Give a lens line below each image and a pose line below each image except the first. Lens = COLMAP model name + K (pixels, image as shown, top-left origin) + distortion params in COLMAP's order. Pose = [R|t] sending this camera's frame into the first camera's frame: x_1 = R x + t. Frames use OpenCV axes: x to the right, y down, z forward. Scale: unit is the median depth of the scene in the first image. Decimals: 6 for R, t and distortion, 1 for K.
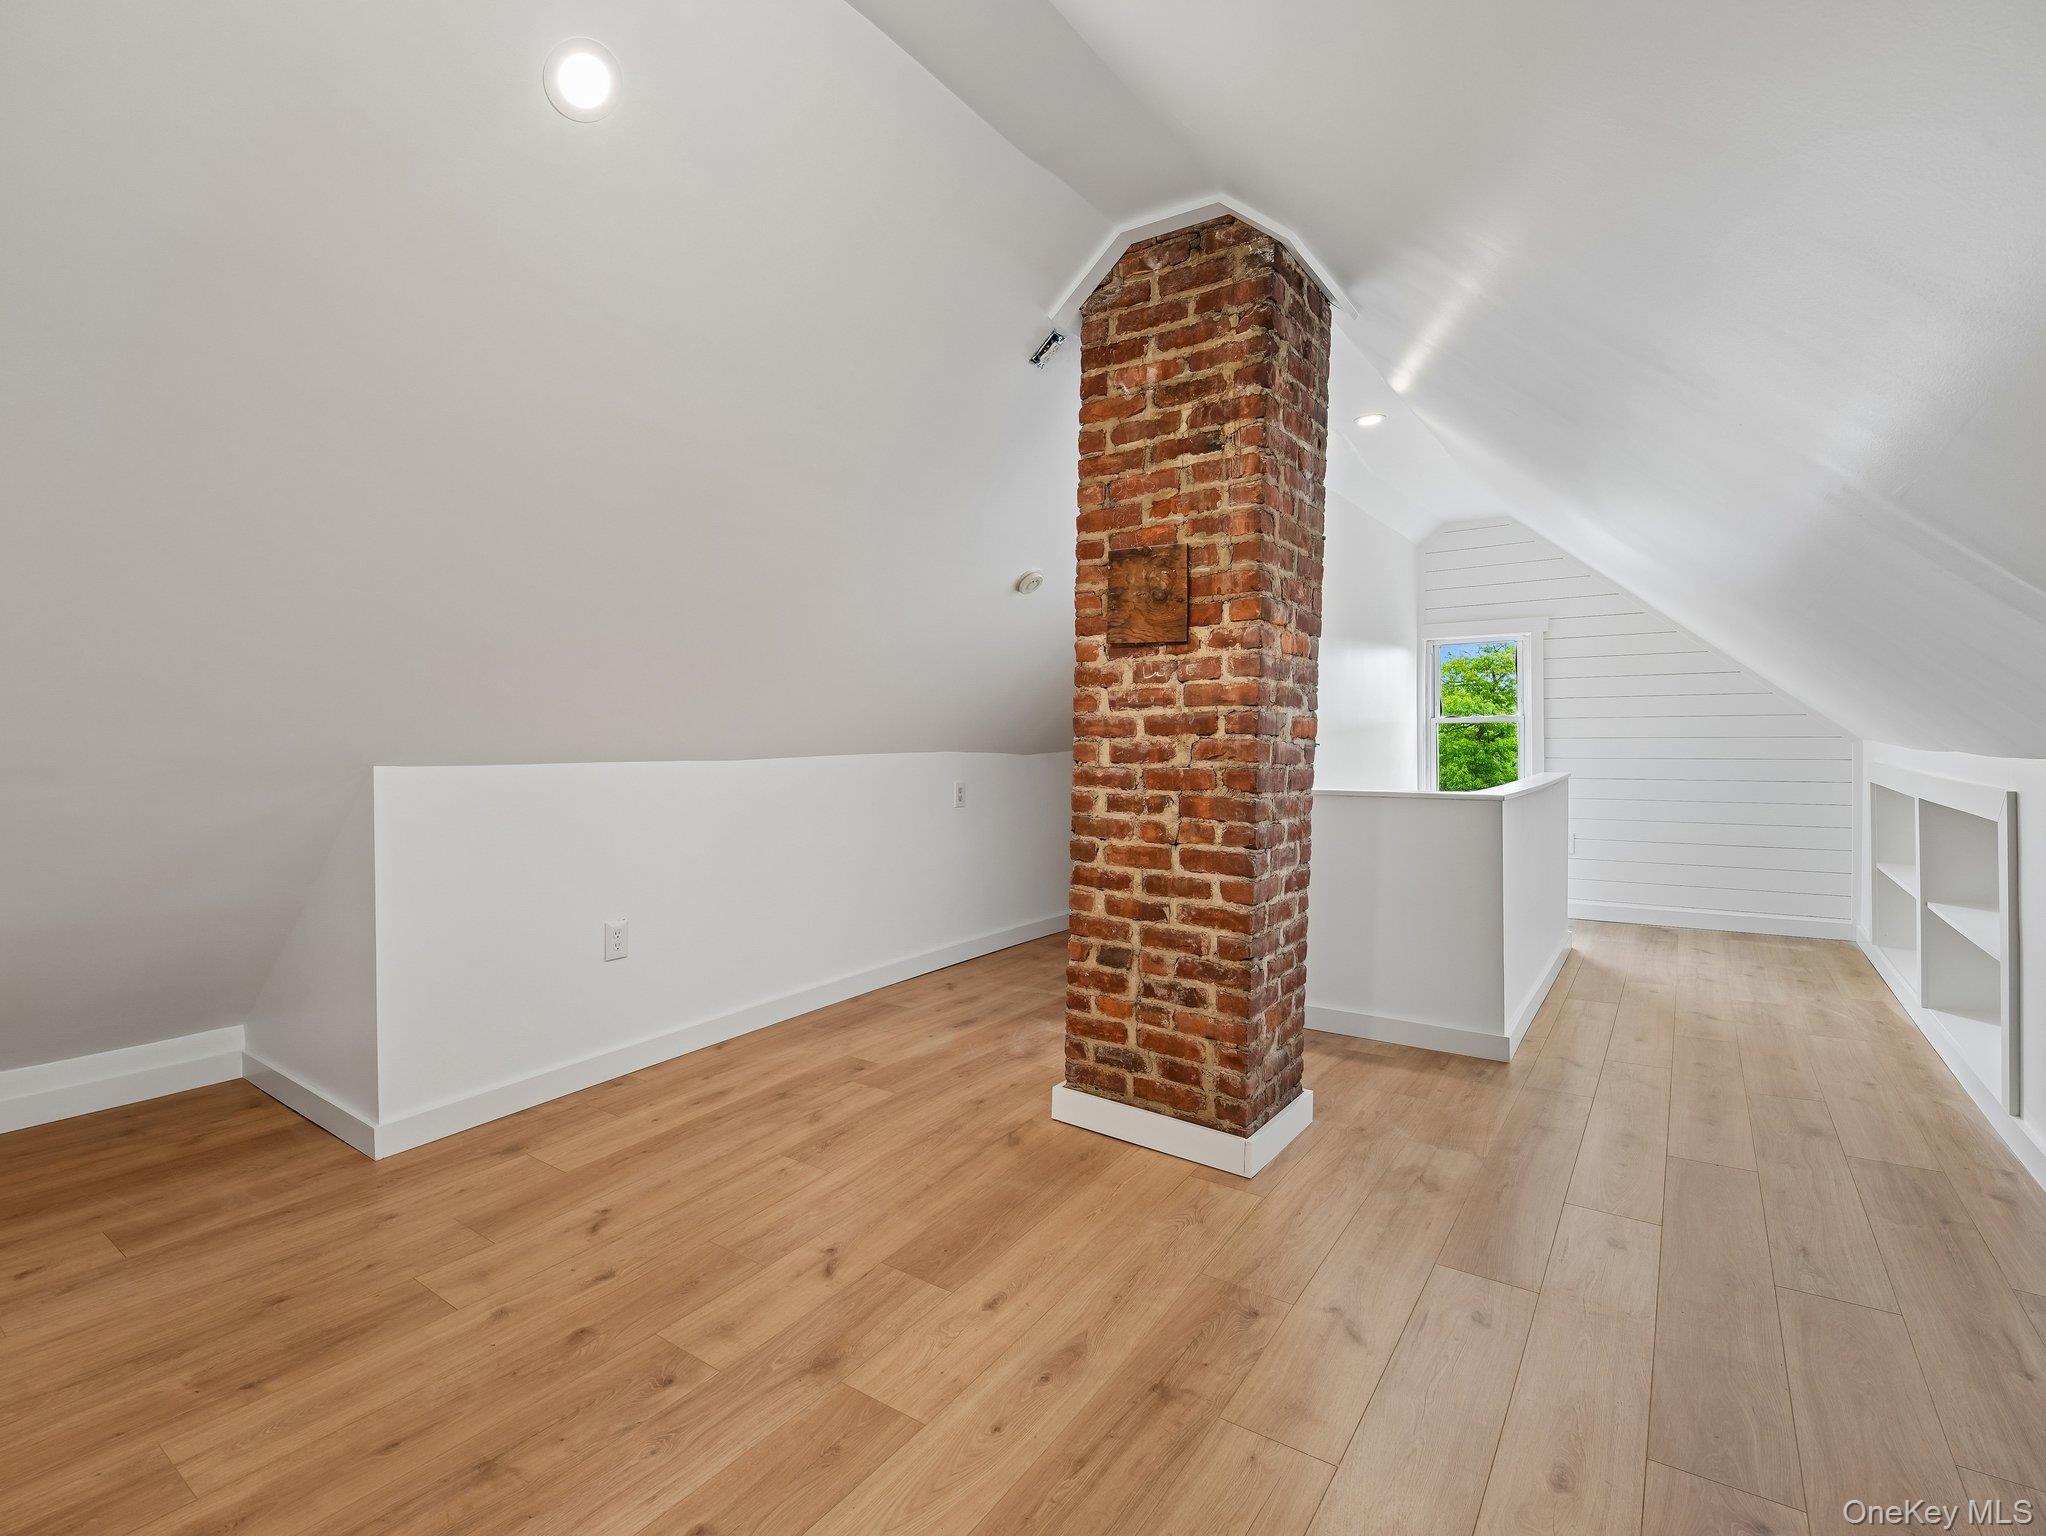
lens RADIAL K [[959.9, 0, 1035.0], [0, 959.9, 755.7], [0, 0, 1]] dist [0.033993, -0.020887]
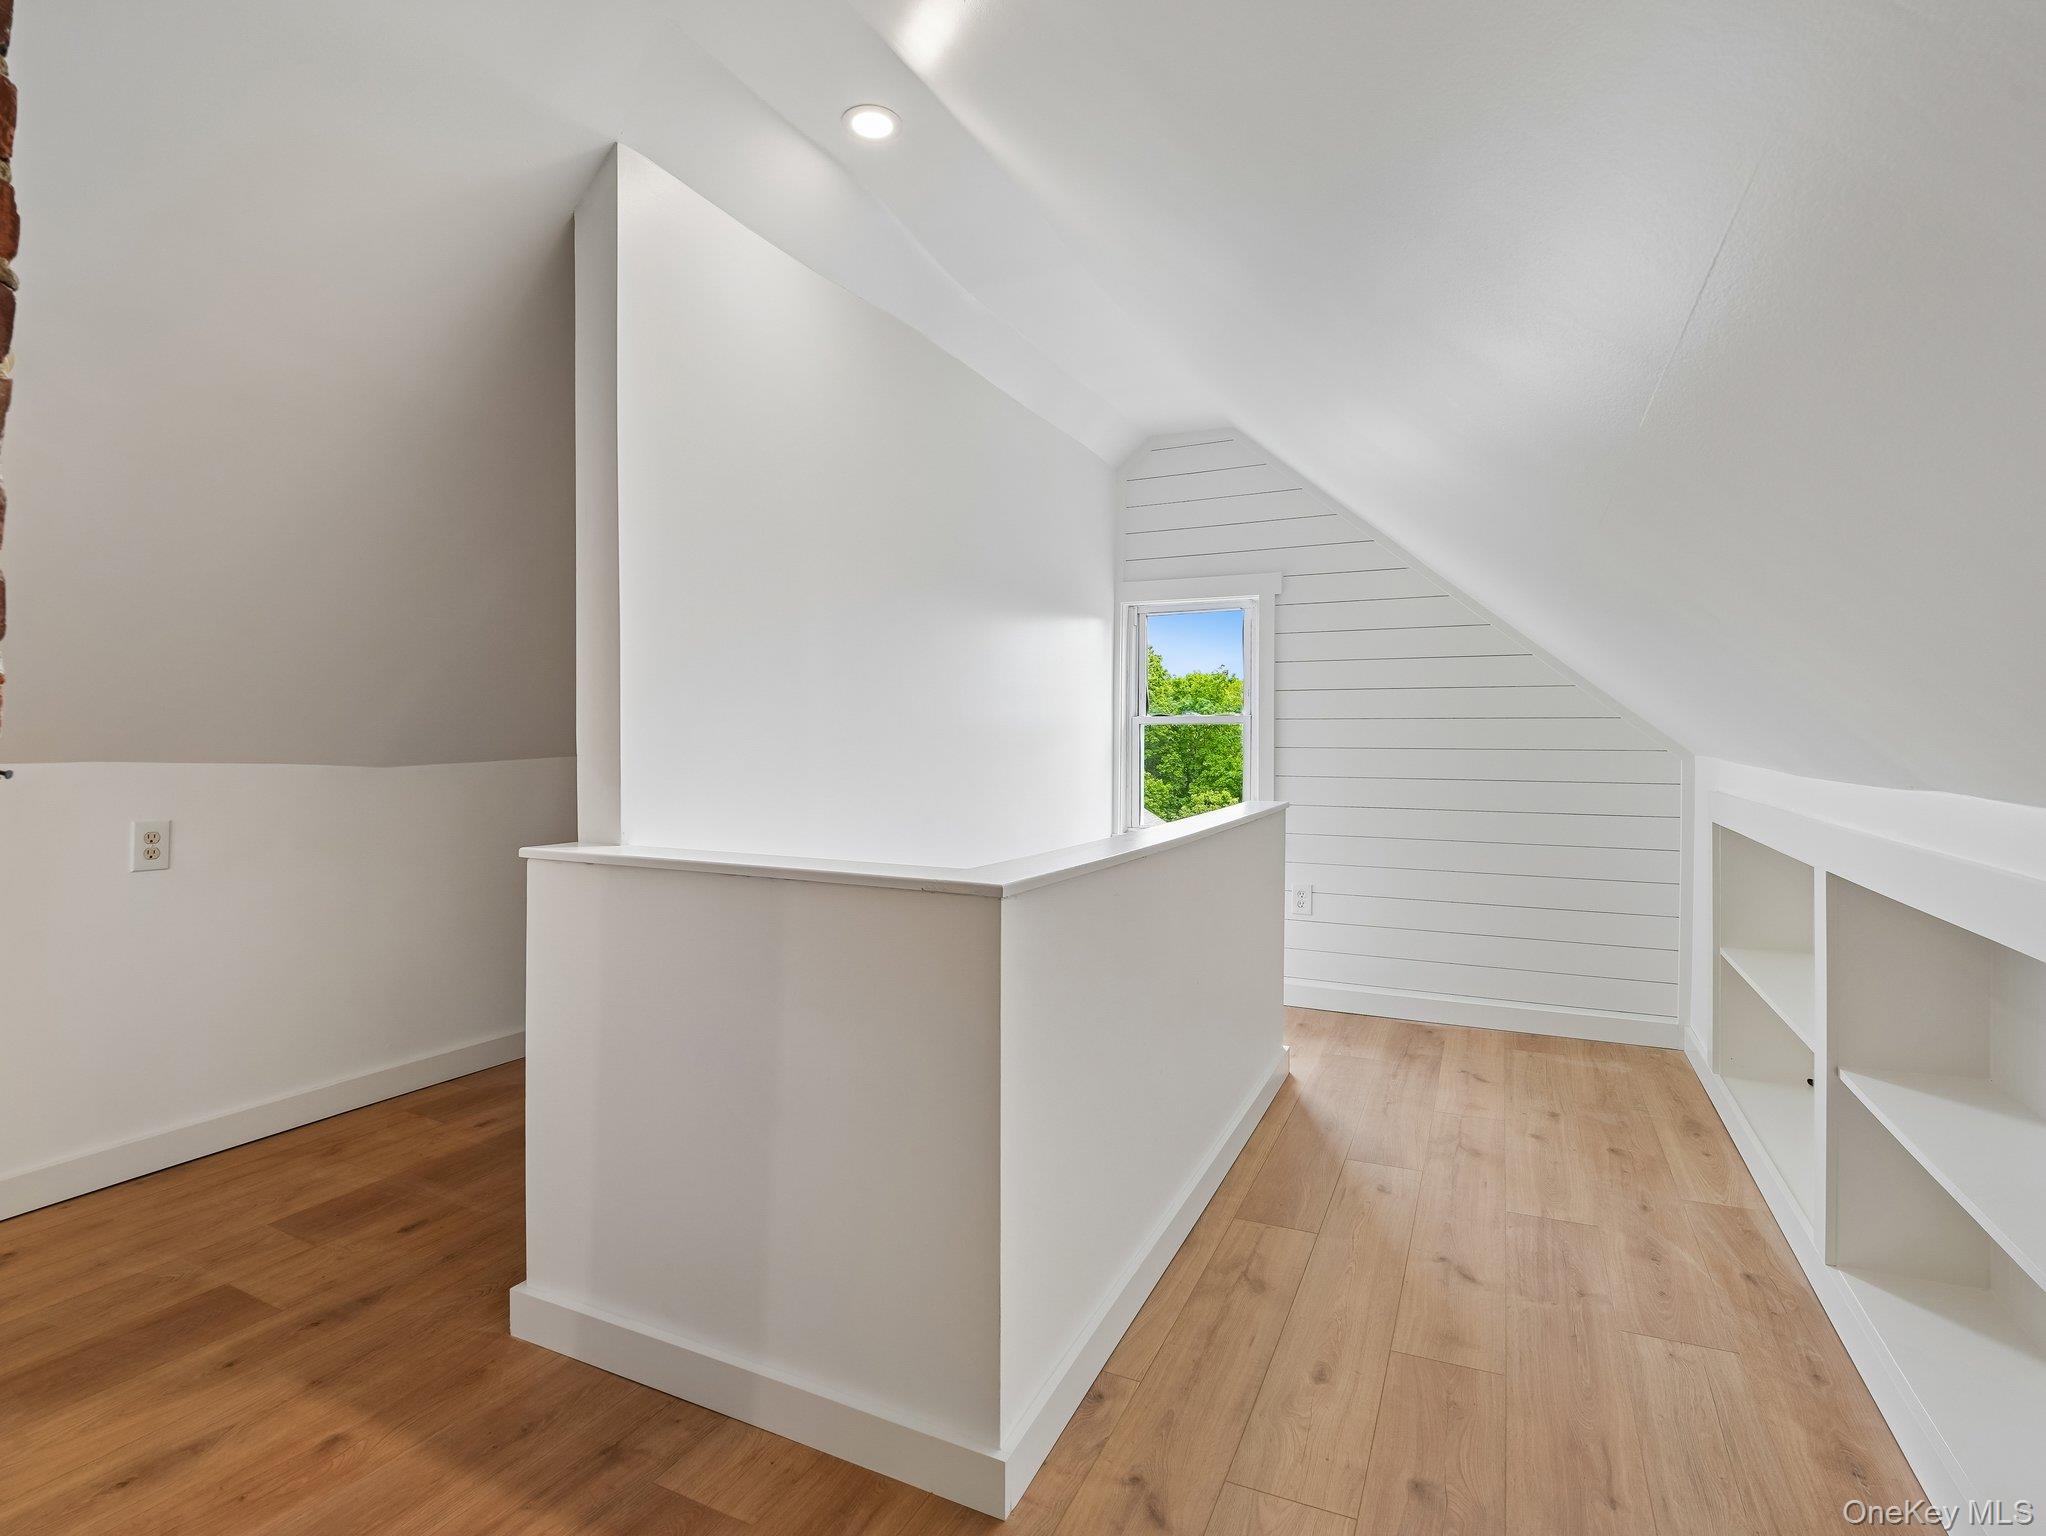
lens RADIAL K [[959.9, 0, 1035.0], [0, 959.9, 755.7], [0, 0, 1]] dist [0.033993, -0.020887]
pose [[0.990157, 0.009587, 0.139635, 0.310021], [-0.009366, 0.999954, -0.002242, -0.010964], [-0.139650, 0.000912, 0.990201, 0.407141]]
